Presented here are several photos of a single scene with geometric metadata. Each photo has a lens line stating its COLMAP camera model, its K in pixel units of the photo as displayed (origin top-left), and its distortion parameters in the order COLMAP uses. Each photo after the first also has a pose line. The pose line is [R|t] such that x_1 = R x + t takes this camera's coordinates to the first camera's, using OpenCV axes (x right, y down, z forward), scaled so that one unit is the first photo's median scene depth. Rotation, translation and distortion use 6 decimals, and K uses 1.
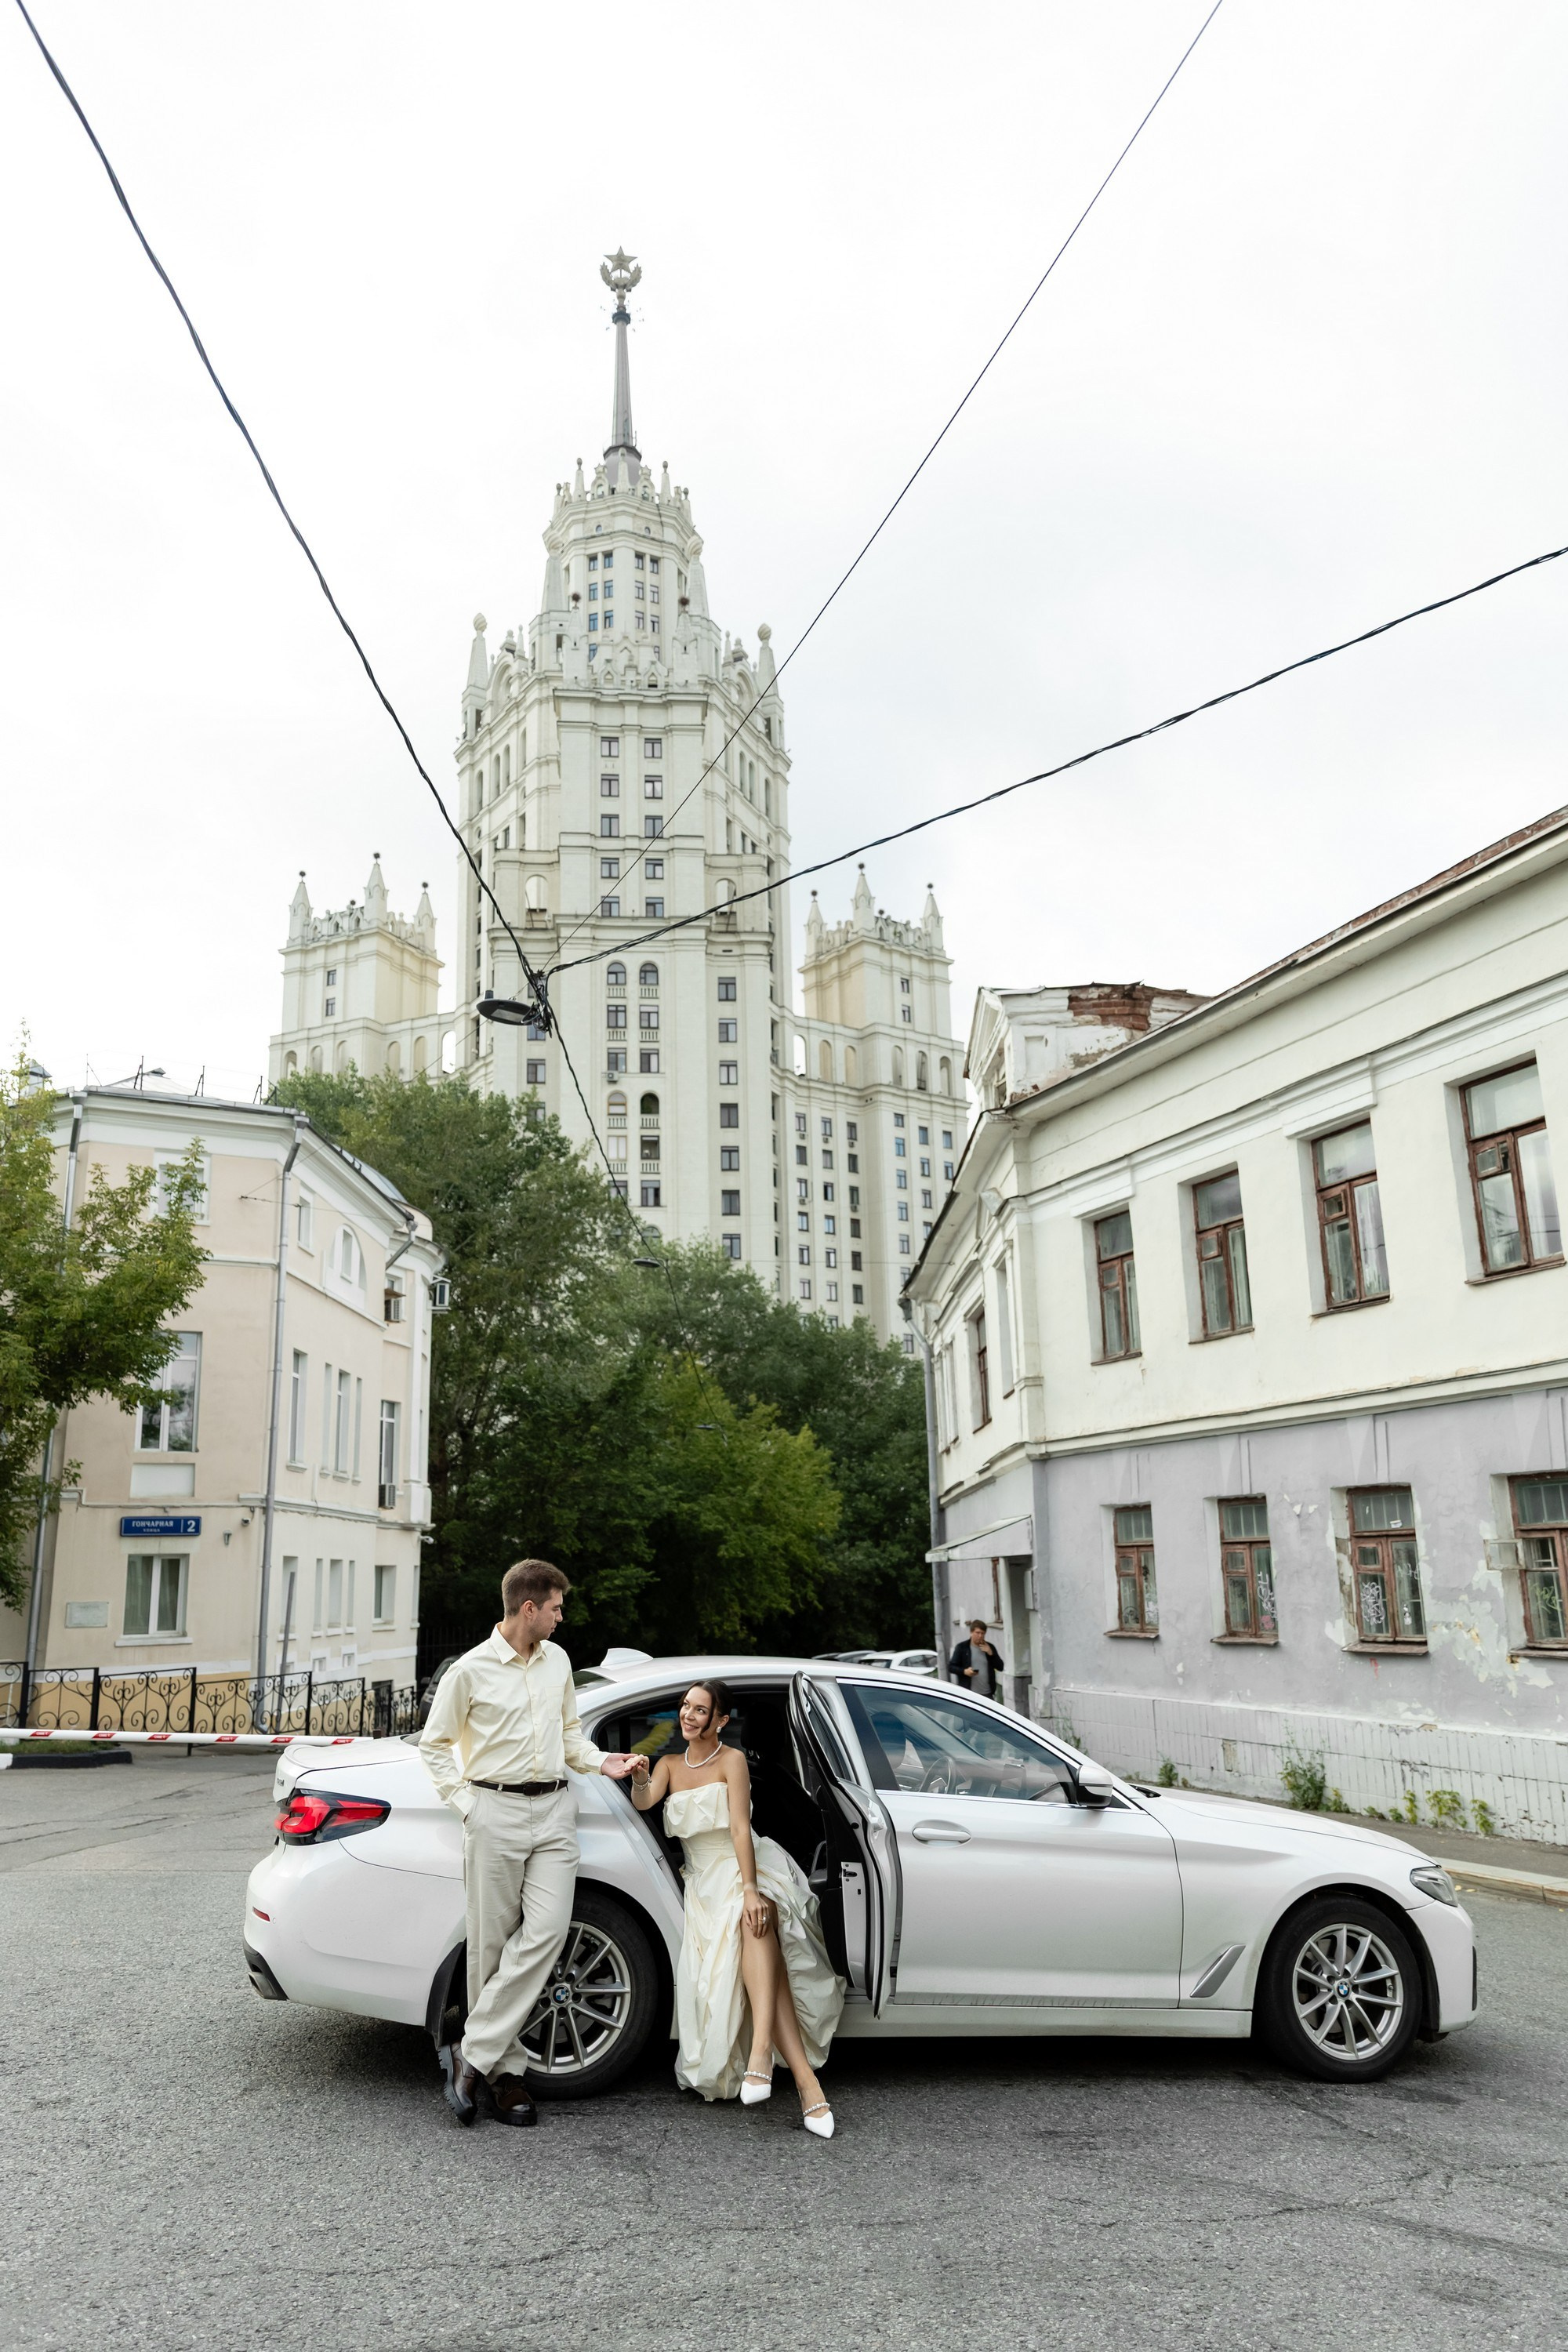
lens RADIAL K [[1611.5, 0, 759.2], [0, 1611.5, 1205.8], [0, 0, 1]] dist [0.004884, -0.000158]
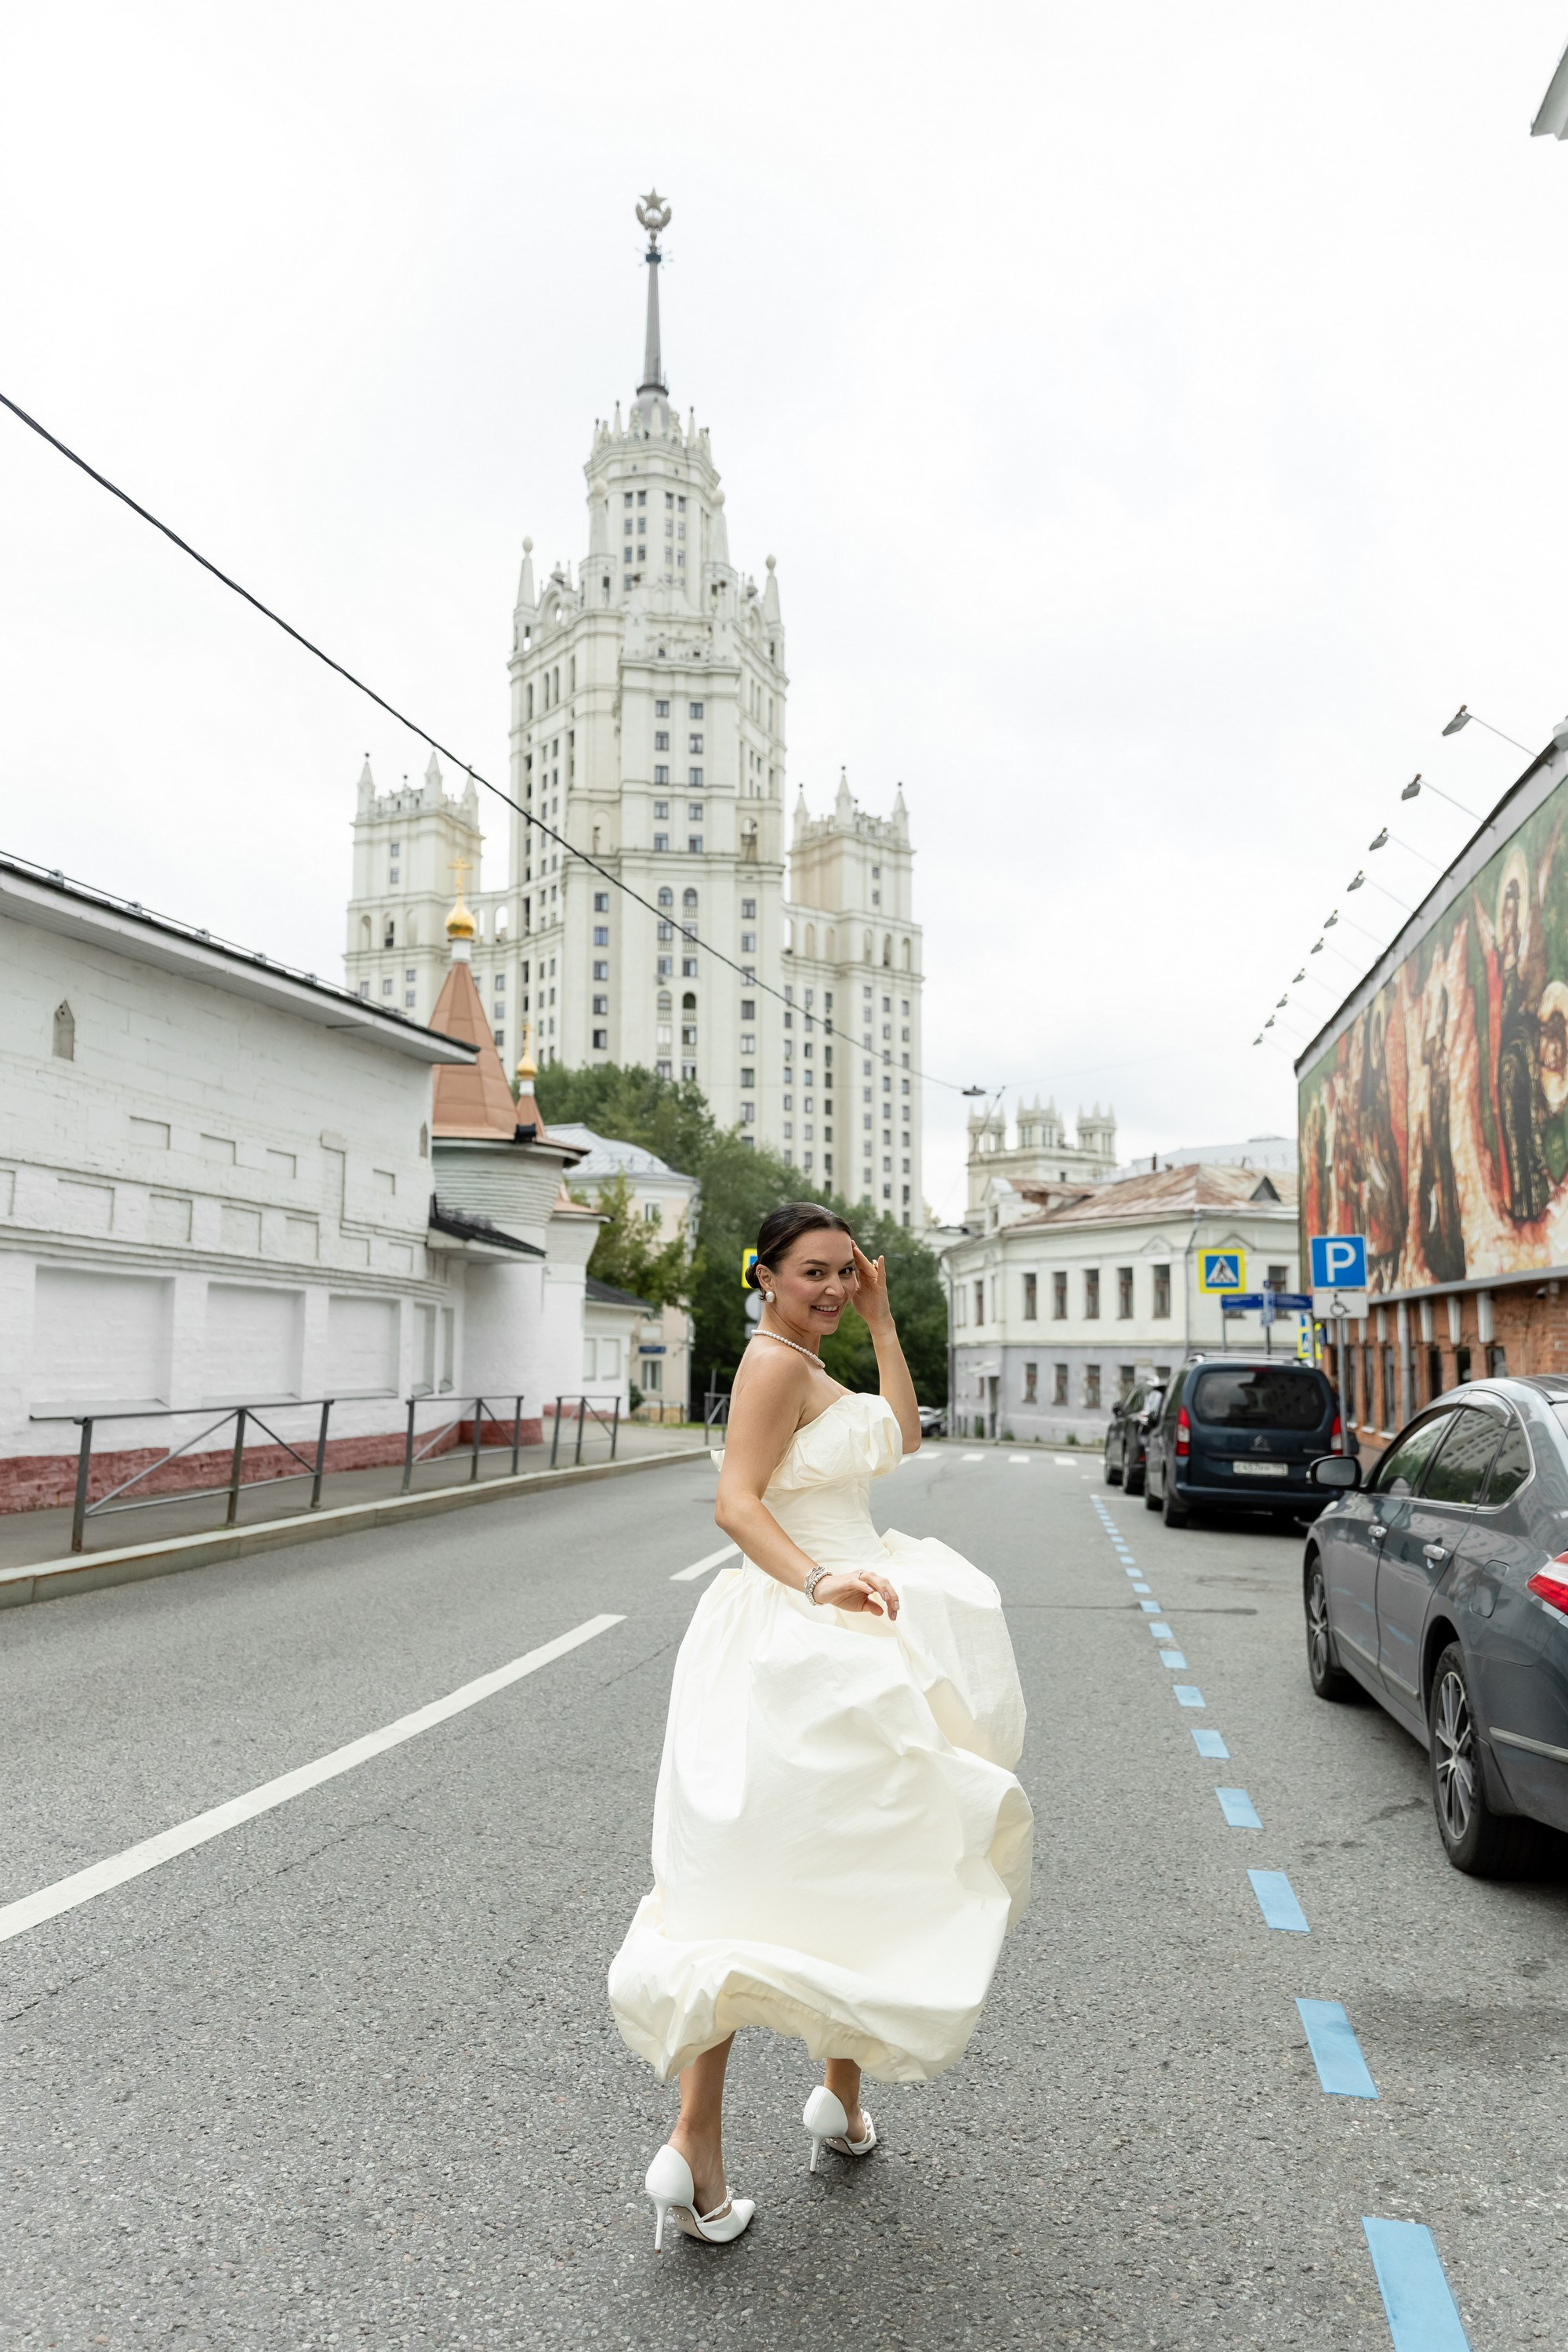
lens RADIAL K [[1611.5, 0, 759.2], [0, 1611.5, 1205.8], [0, 0, 1]] dist [0.004884, -0.000158]
pose [[0.998202, 0.031524, 0.050973, -0.053721], [-0.038320, 0.989638, 0.138374, -0.060526], [-0.046083, -0.140079, 0.989067, -0.233527]]
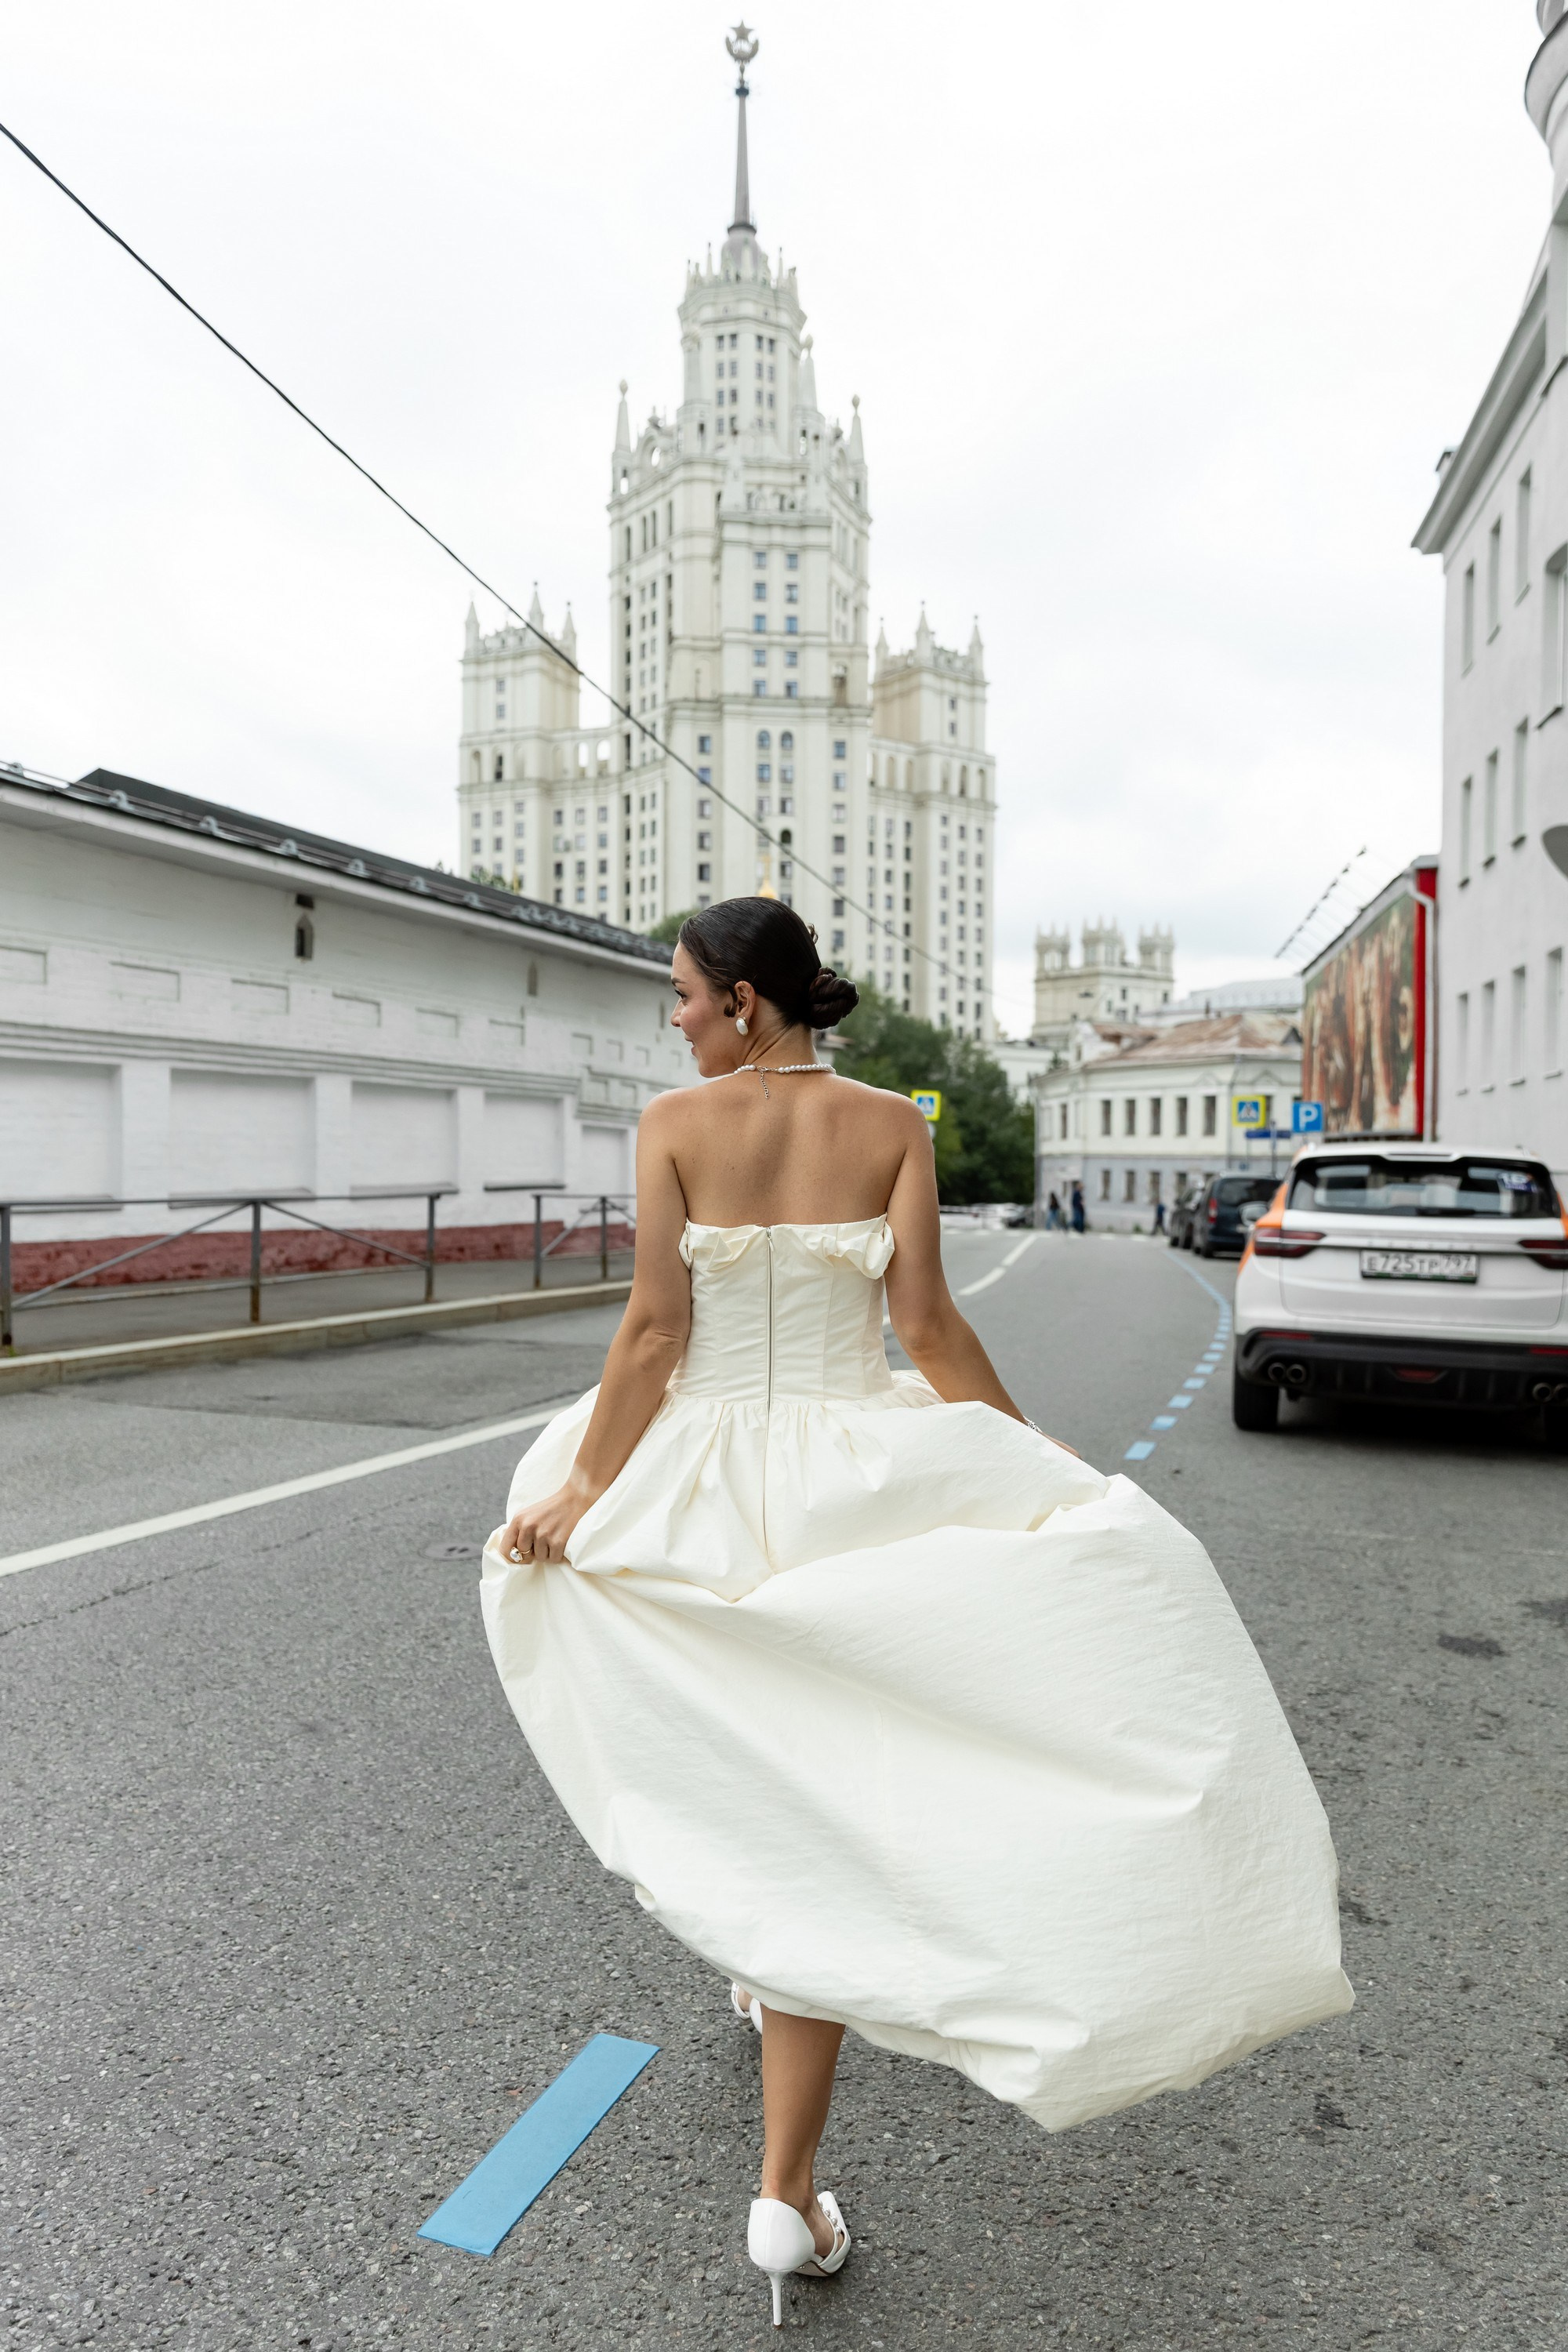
lens RADIAL K [[1587.0, 0, 784.0], [0, 1587.0, 1176.0], [0, 0, 1]] dist [0.000107, 0.001796]
pose [[0.999062, 0.027562, 0.033387, -0.079995], [-0.034821, 0.969810, 0.241362, -0.082166], [-0.025726, -0.242298, 0.969861, -0.320681]]
